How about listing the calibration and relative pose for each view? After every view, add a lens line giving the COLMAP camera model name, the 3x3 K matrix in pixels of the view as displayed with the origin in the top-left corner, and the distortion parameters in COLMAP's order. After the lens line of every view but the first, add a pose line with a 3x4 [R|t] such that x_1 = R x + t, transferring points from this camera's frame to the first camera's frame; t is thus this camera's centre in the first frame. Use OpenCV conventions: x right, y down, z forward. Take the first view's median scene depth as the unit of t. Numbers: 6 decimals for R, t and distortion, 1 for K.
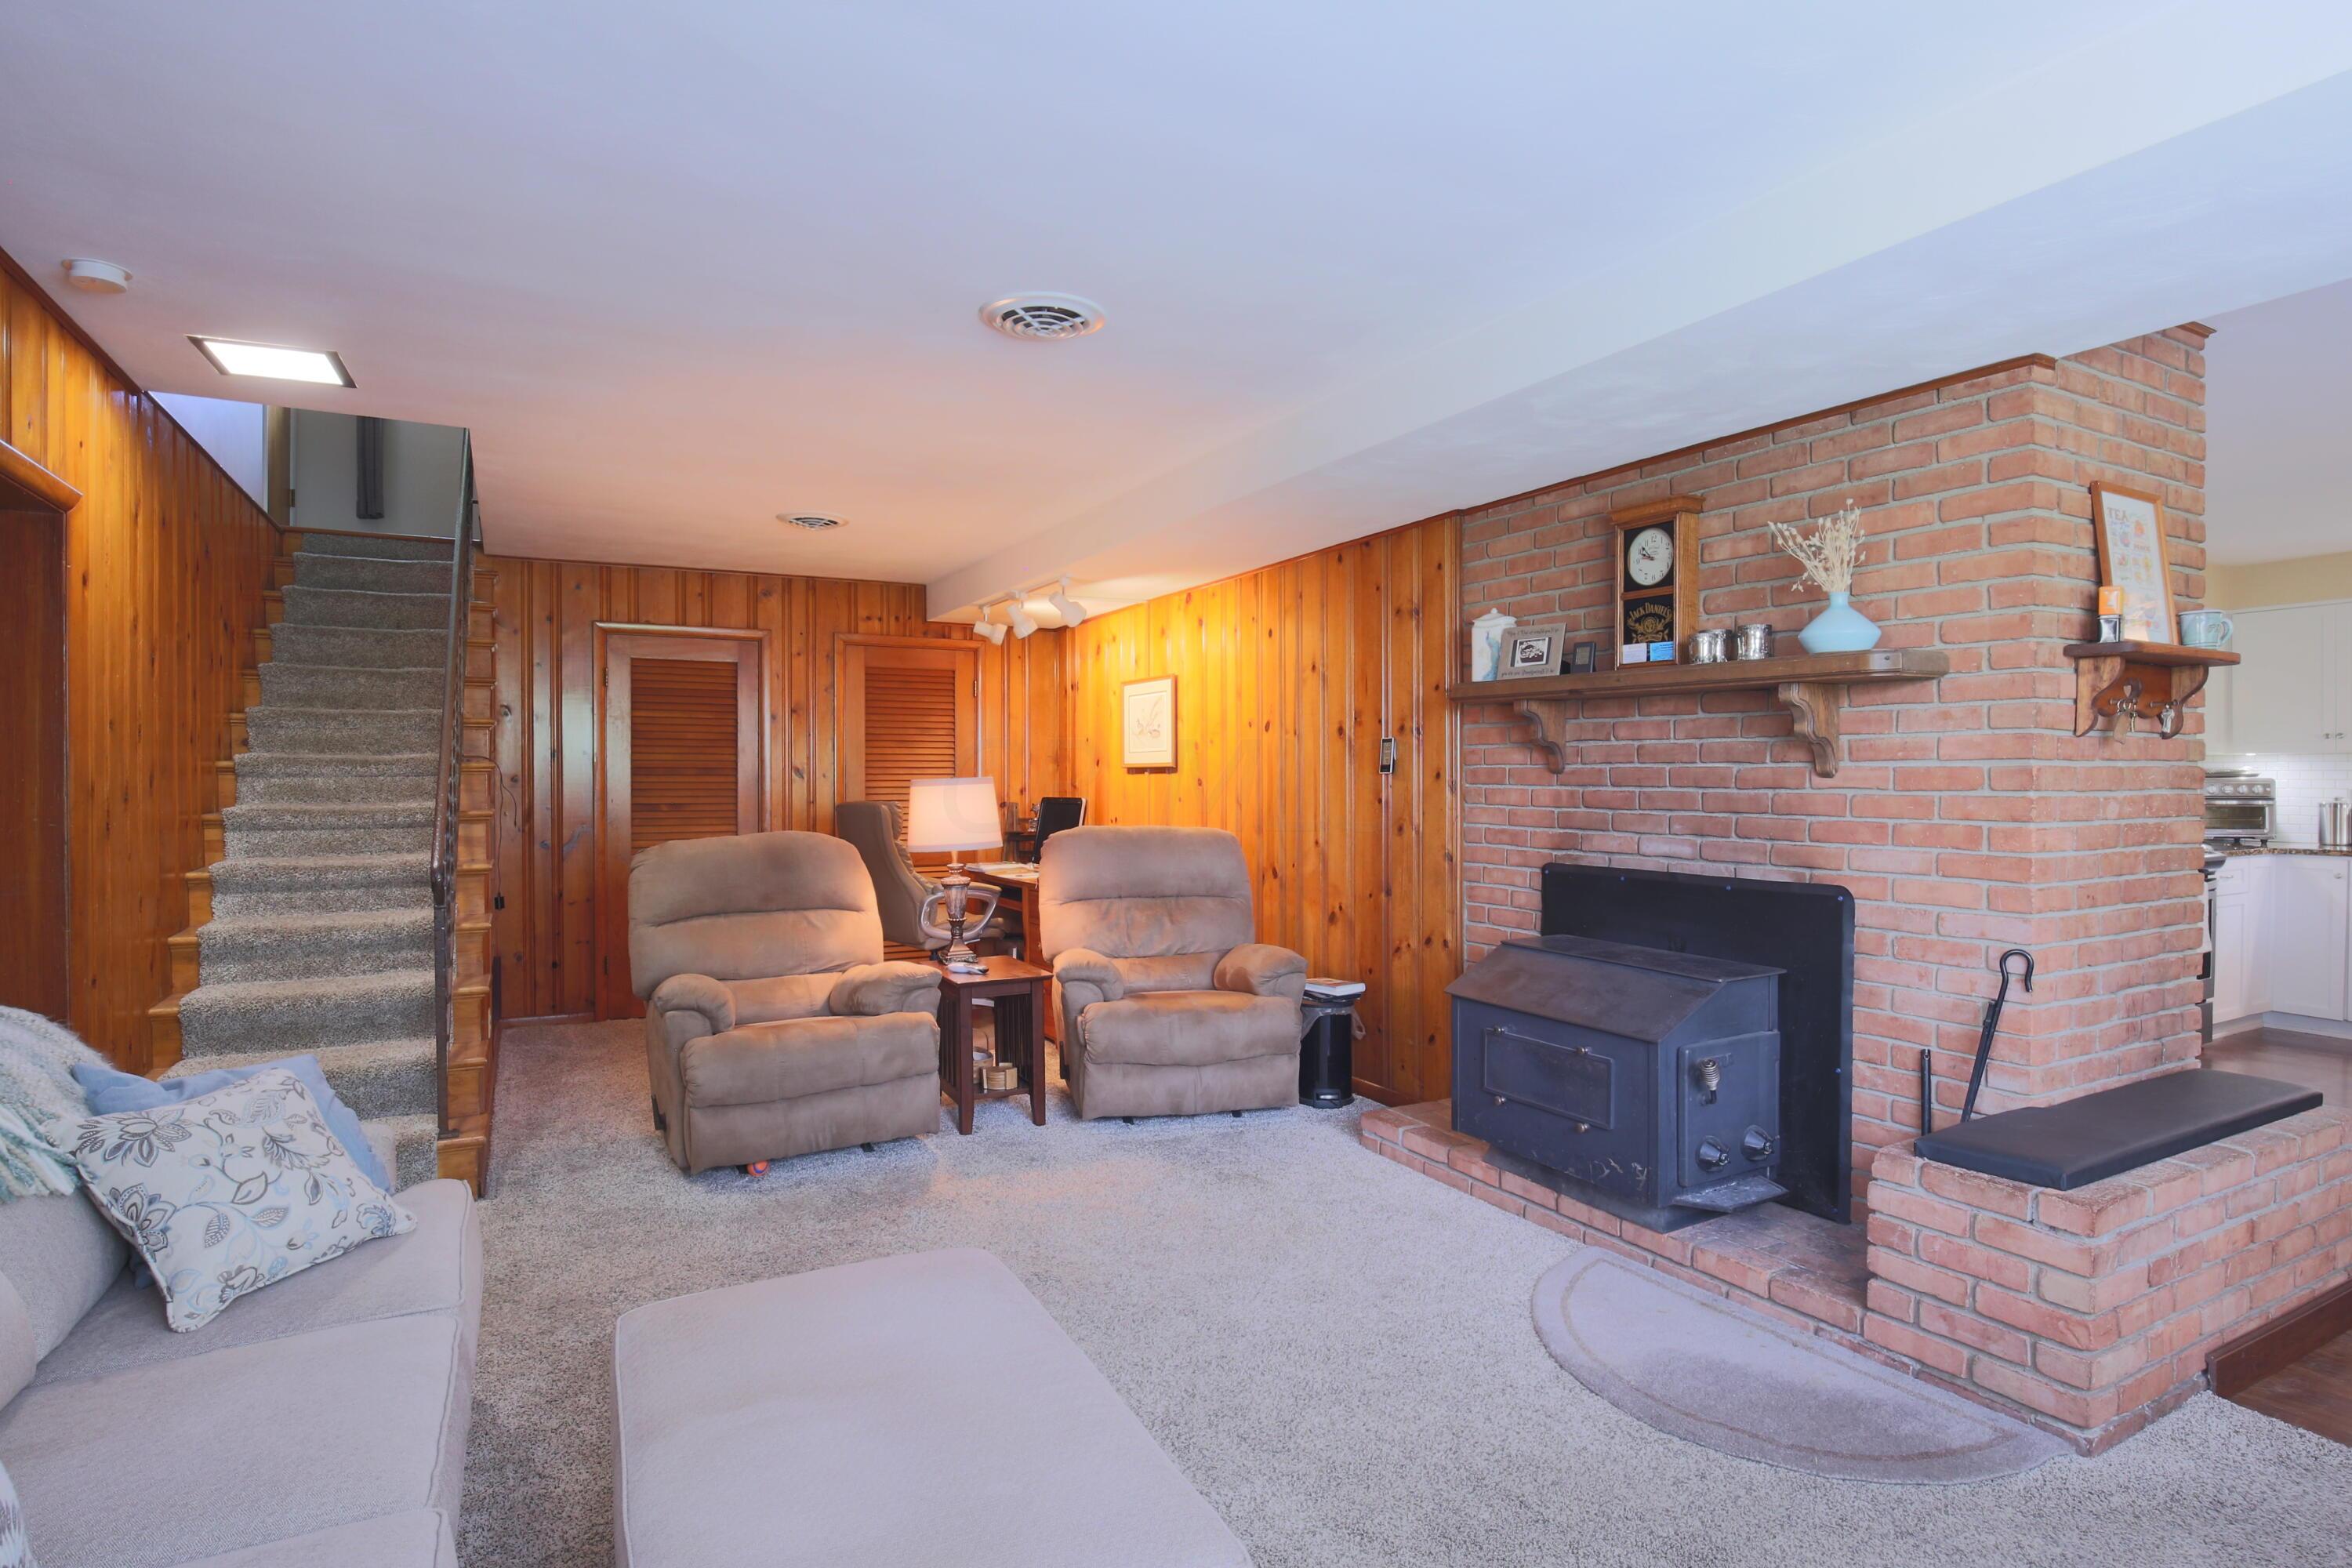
lens RADIAL K [[1246.4, 0, 1176.2], [0, 1246.4, 784.3], [0, 0, 1]] dist [-0.006230, -0.001558]
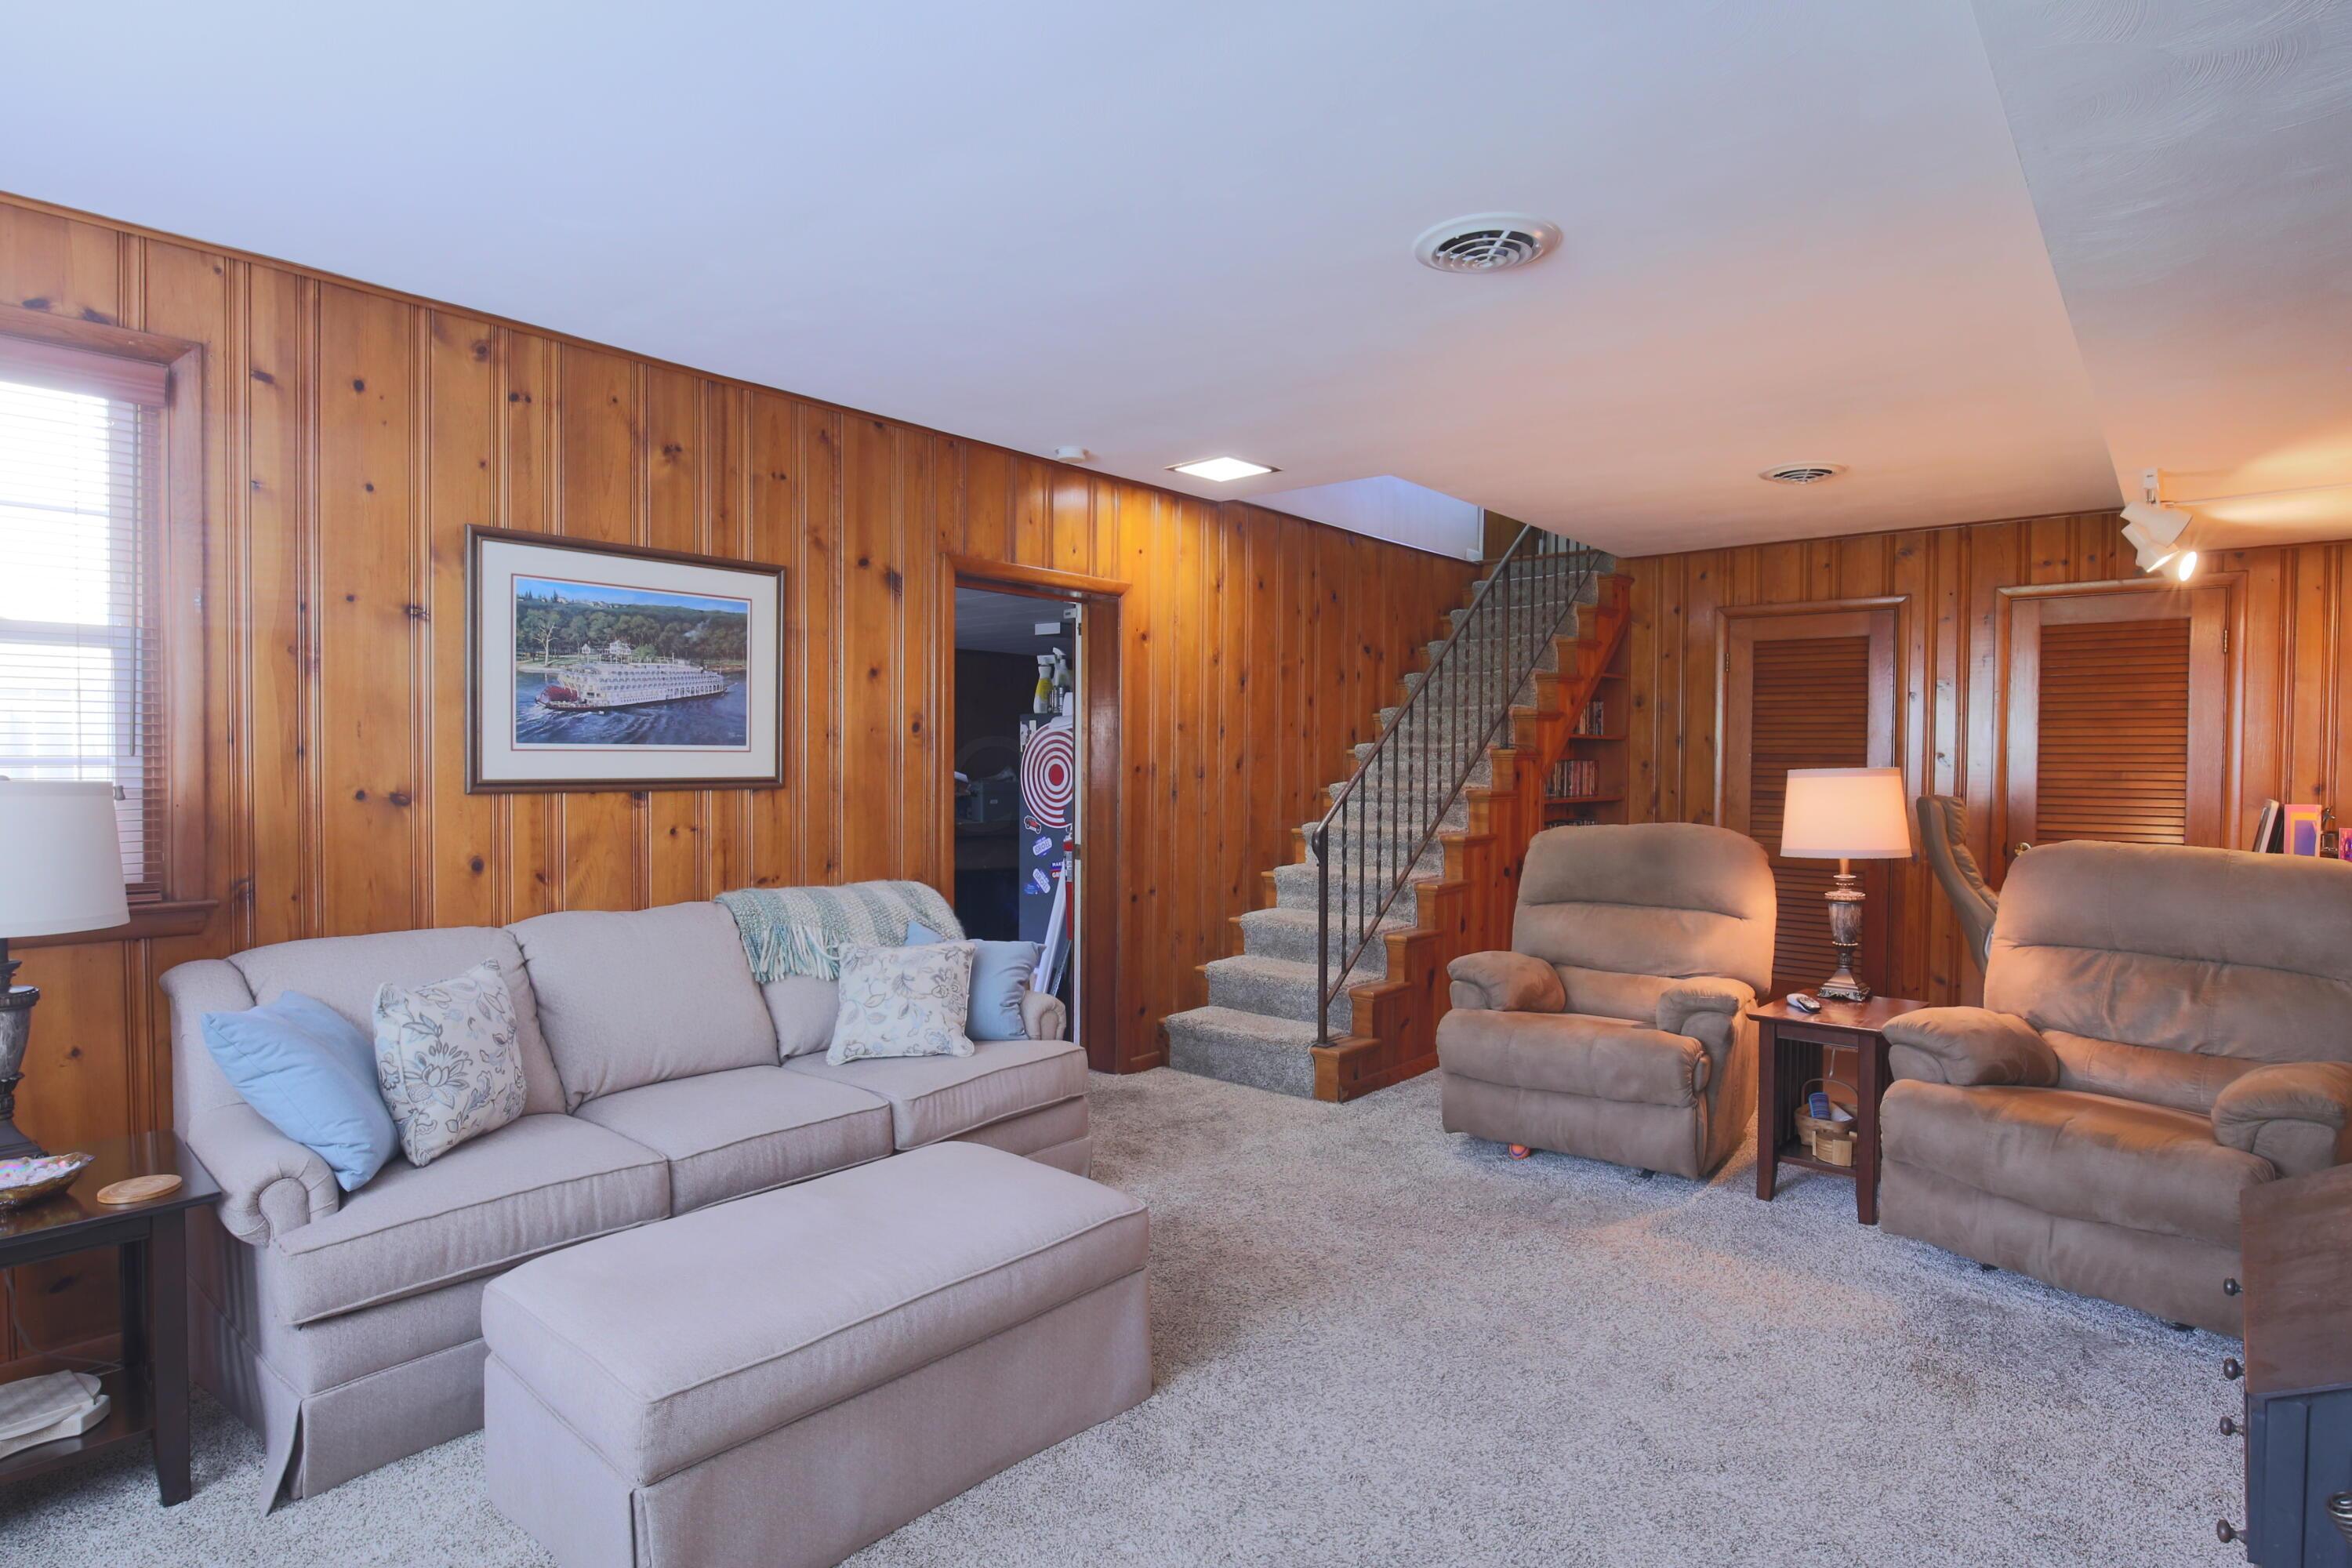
lens RADIAL K [[1246.4, 0, 1180.4], [0, 1246.4, 774.5], [0, 0, 1]] dist [-0.006230, -0.001558]
pose [[0.361688, 0.015882, -0.932164, 0.420173], [-0.012356, 0.999849, 0.012241, -0.005358], [0.932217, 0.007090, 0.361829, 0.314368]]
